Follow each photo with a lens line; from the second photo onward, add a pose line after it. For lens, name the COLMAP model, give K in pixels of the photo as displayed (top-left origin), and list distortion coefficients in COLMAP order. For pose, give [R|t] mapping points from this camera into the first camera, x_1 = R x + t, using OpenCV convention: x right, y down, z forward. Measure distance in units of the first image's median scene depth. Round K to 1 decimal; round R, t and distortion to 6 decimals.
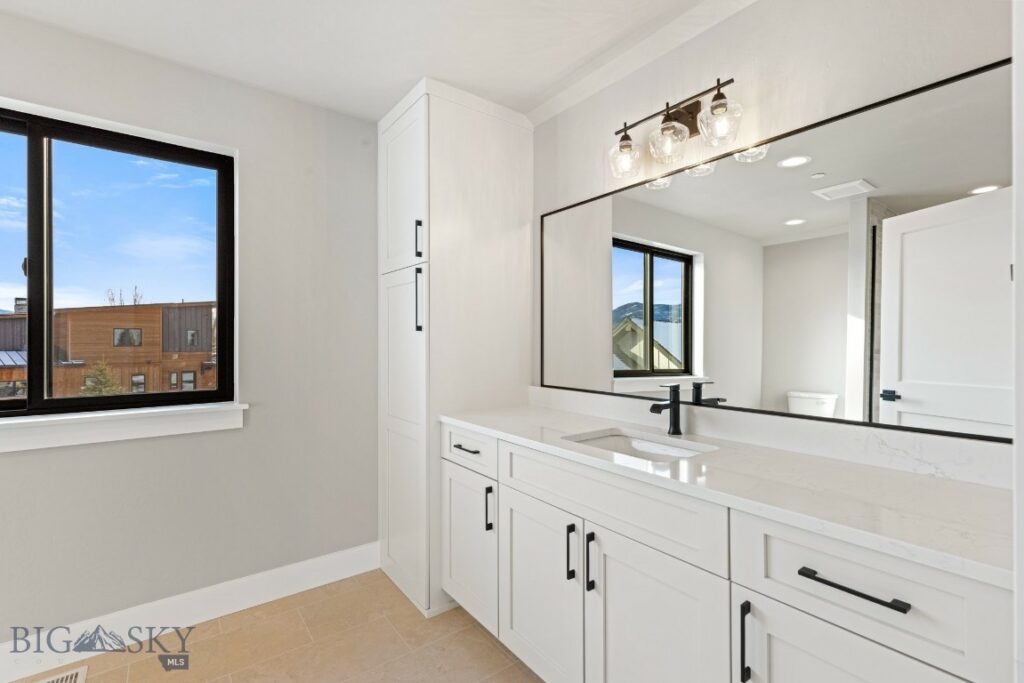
lens RADIAL K [[461.2, 0, 513.1], [0, 461.2, 343.7], [0, 0, 1]] dist [0.008269, -0.002098]
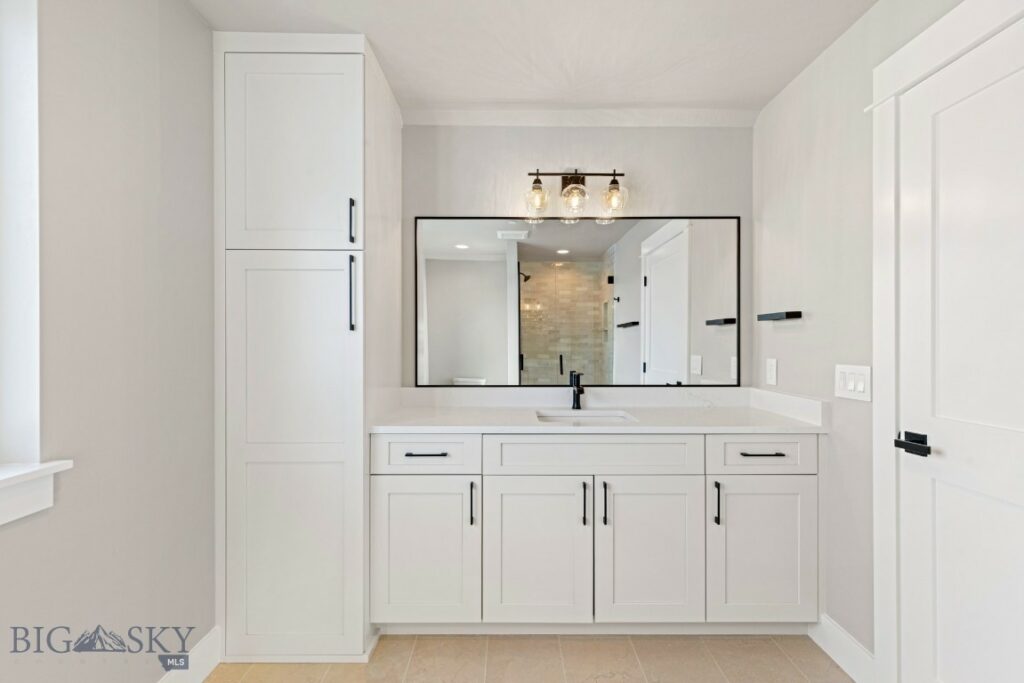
lens RADIAL K [[461.2, 0, 515.3], [0, 461.2, 339.8], [0, 0, 1]] dist [0.008269, -0.002098]
pose [[0.598528, -0.002009, 0.801099, -0.707074], [0.003322, 0.999994, 0.000025, -0.009380], [-0.801095, 0.002647, 0.598531, 0.255490]]
